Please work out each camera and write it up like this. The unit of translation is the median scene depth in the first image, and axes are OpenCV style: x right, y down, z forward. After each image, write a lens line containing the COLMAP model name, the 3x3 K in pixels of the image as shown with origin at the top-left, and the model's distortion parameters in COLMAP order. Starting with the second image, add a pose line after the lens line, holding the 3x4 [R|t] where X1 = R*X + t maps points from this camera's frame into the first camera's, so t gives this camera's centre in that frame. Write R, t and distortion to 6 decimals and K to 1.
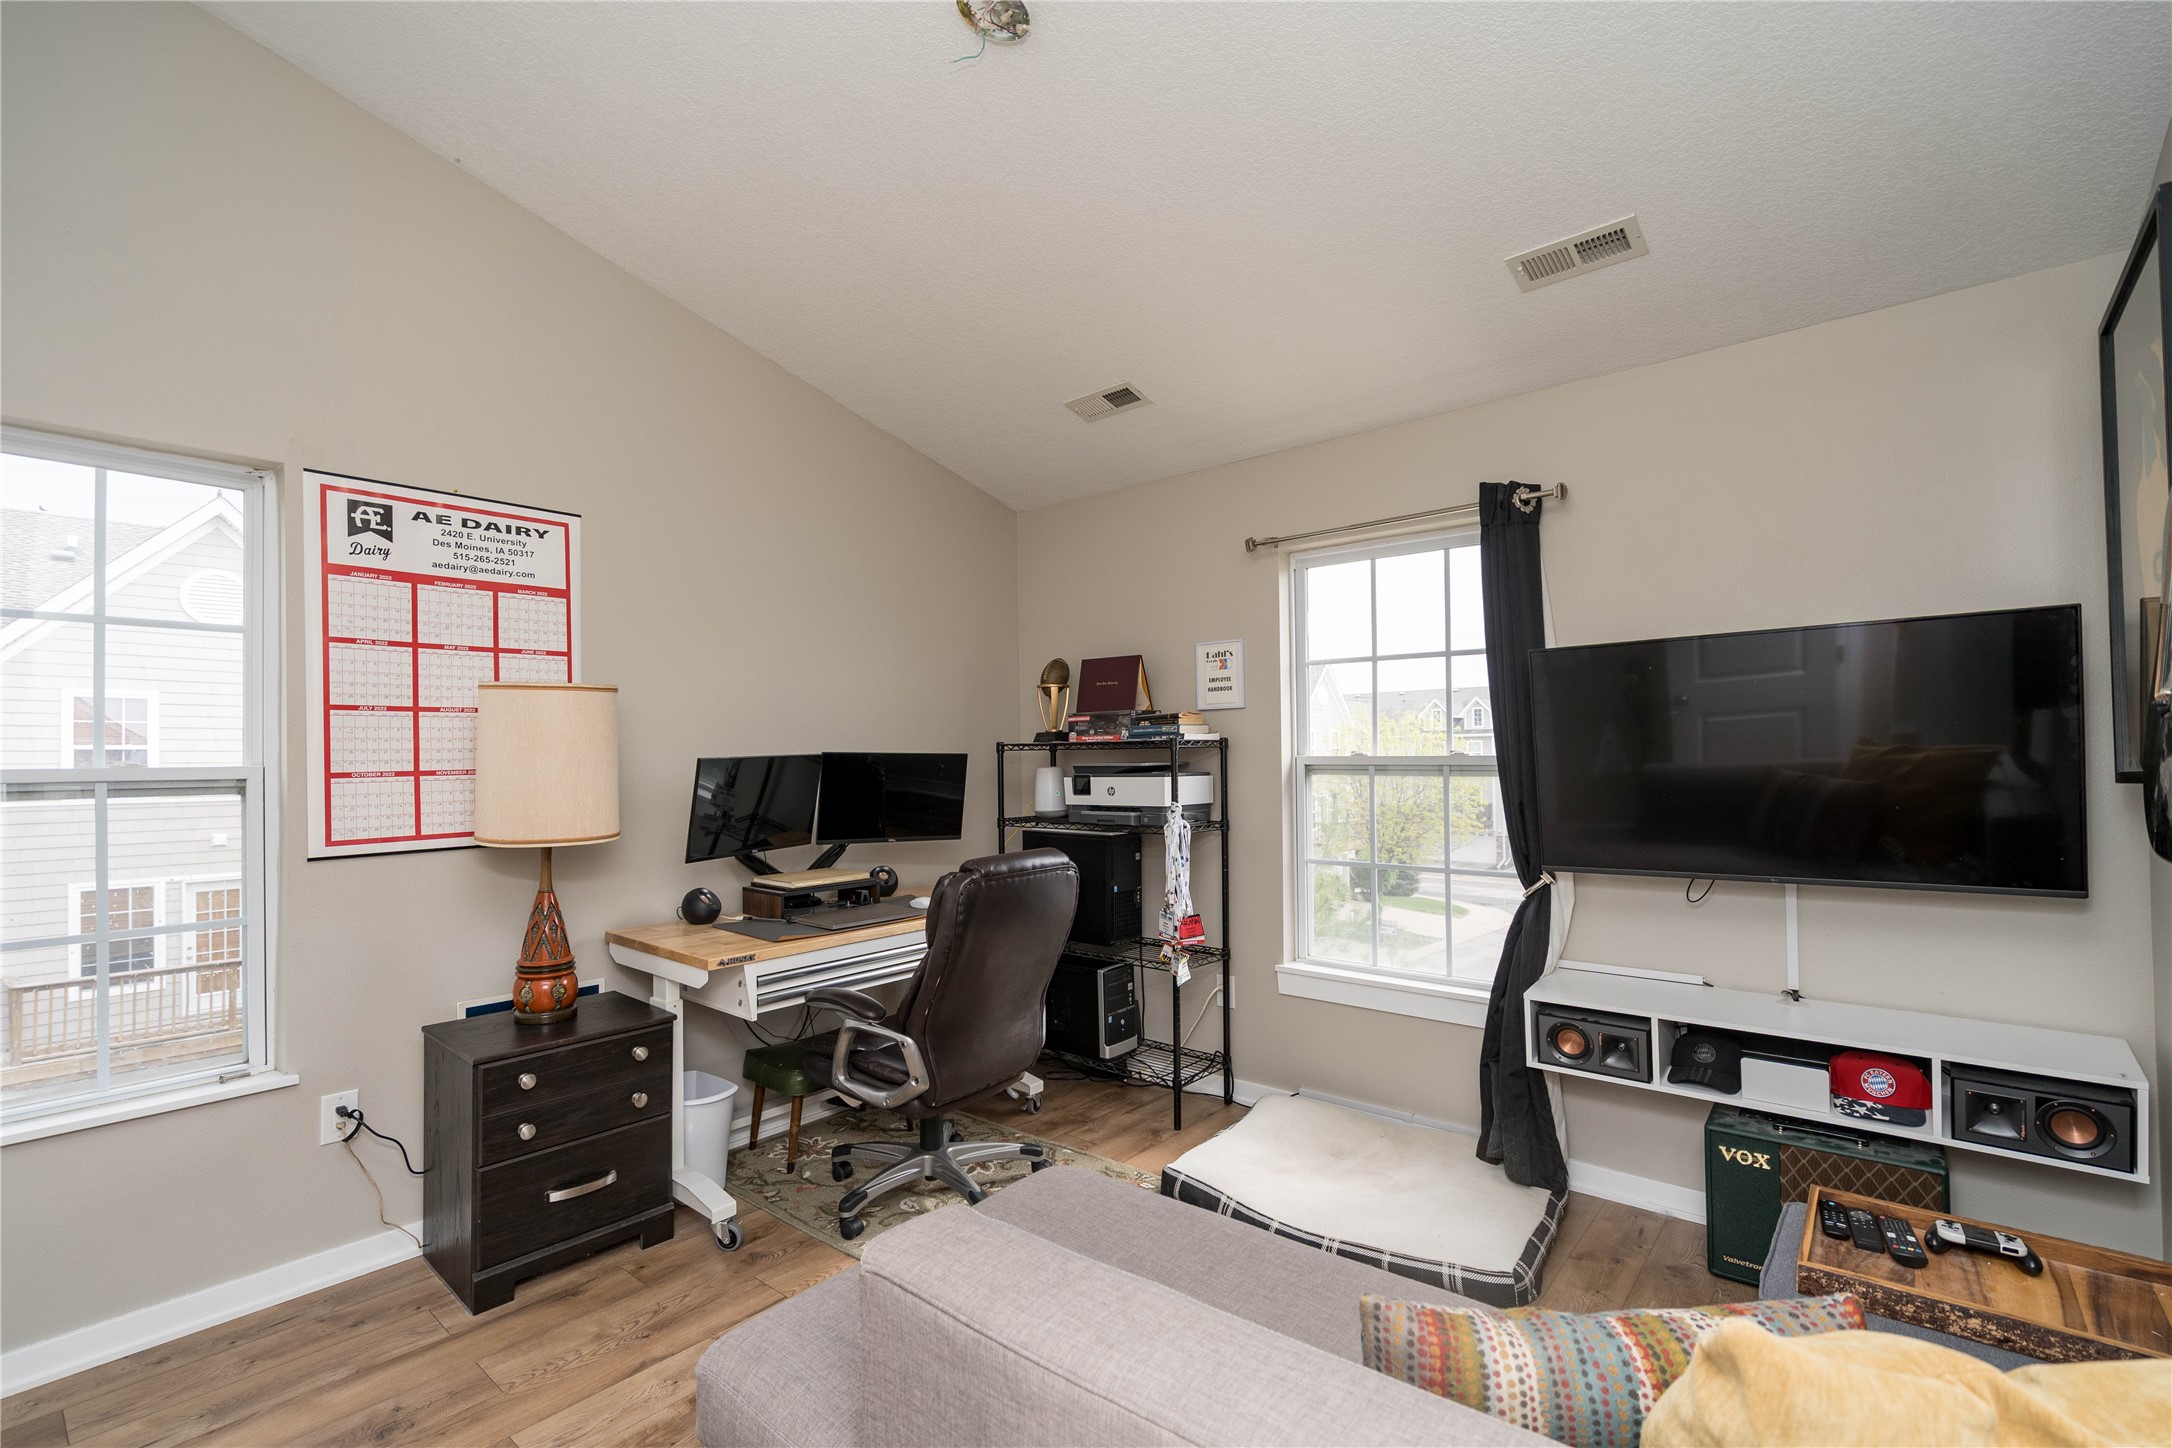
lens RADIAL K [[982.3, 0, 1072.4], [0, 982.3, 743.5], [0, 0, 1]] dist [0.002217, 0.000867]
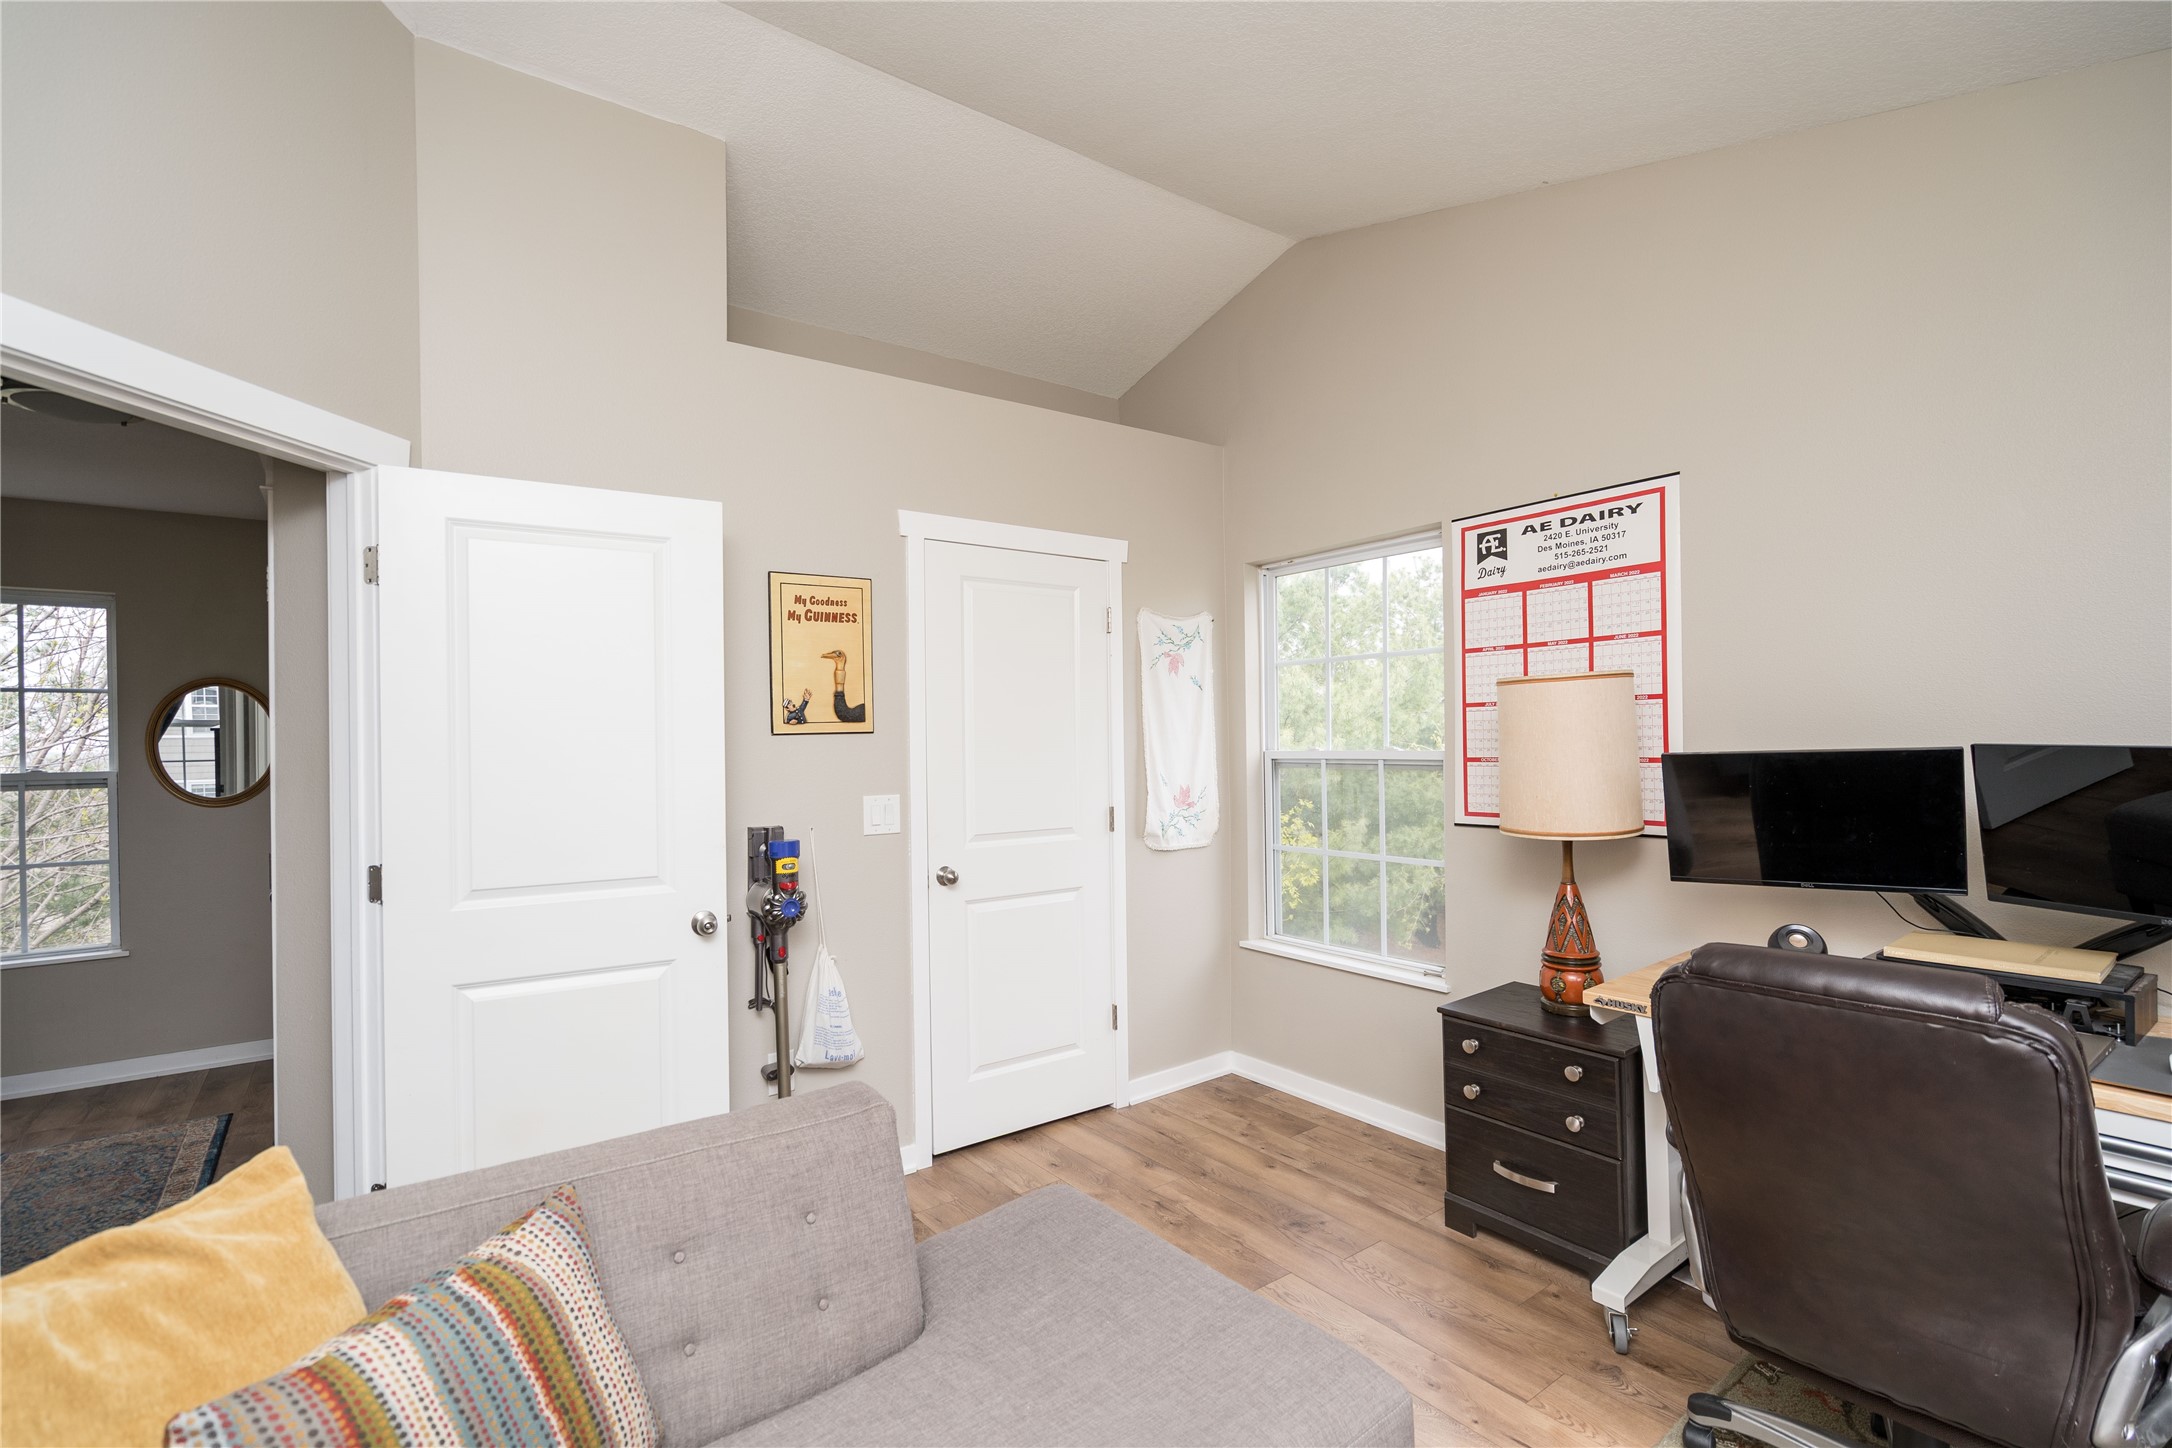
lens RADIAL K [[982.3, 0, 1072.4], [0, 982.3, 743.5], [0, 0, 1]] dist [0.002217, 0.000867]
pose [[-0.232066, 0.018352, -0.972527, 0.569540], [0.026261, 0.999576, 0.012596, -0.016600], [0.972346, -0.022617, -0.232449, 0.783172]]
